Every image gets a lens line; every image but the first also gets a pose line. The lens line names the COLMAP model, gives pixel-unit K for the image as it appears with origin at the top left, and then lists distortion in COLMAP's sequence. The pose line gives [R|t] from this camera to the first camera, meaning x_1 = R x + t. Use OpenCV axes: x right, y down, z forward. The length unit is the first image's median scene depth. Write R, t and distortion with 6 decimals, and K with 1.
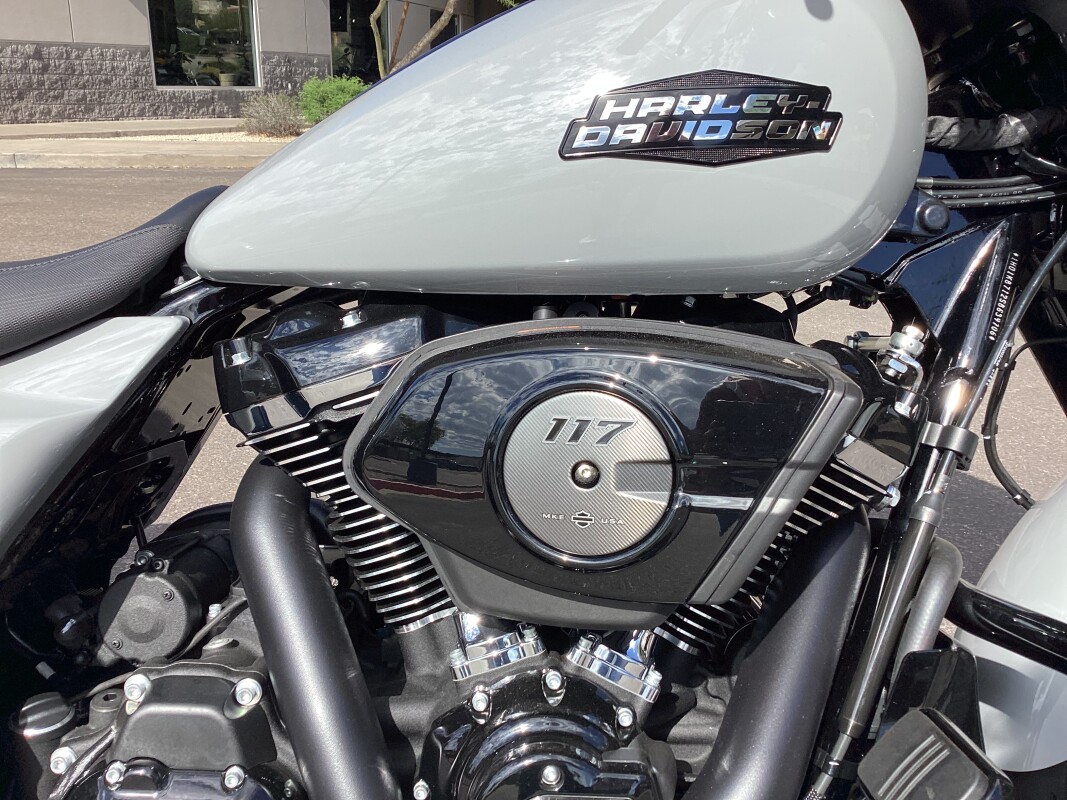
lens RADIAL K [[973.9, 0, 533.5], [0, 973.9, 400.0], [0, 0, 1]] dist [0.010886, -0.018810]
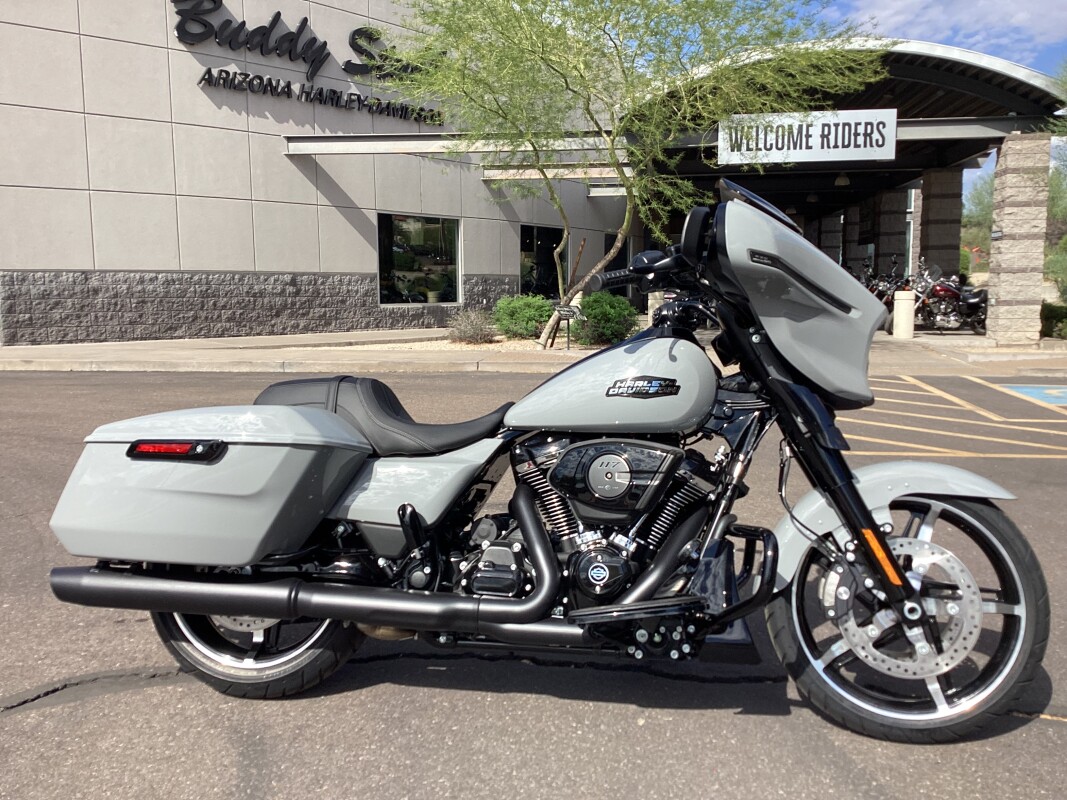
lens RADIAL K [[973.9, 0, 533.5], [0, 973.9, 400.0], [0, 0, 1]] dist [0.010886, -0.018810]
pose [[0.984503, 0.004948, -0.175300, 0.020807], [-0.039026, 0.980718, -0.191491, 0.025563], [0.170972, 0.195364, 0.965713, -0.137414]]
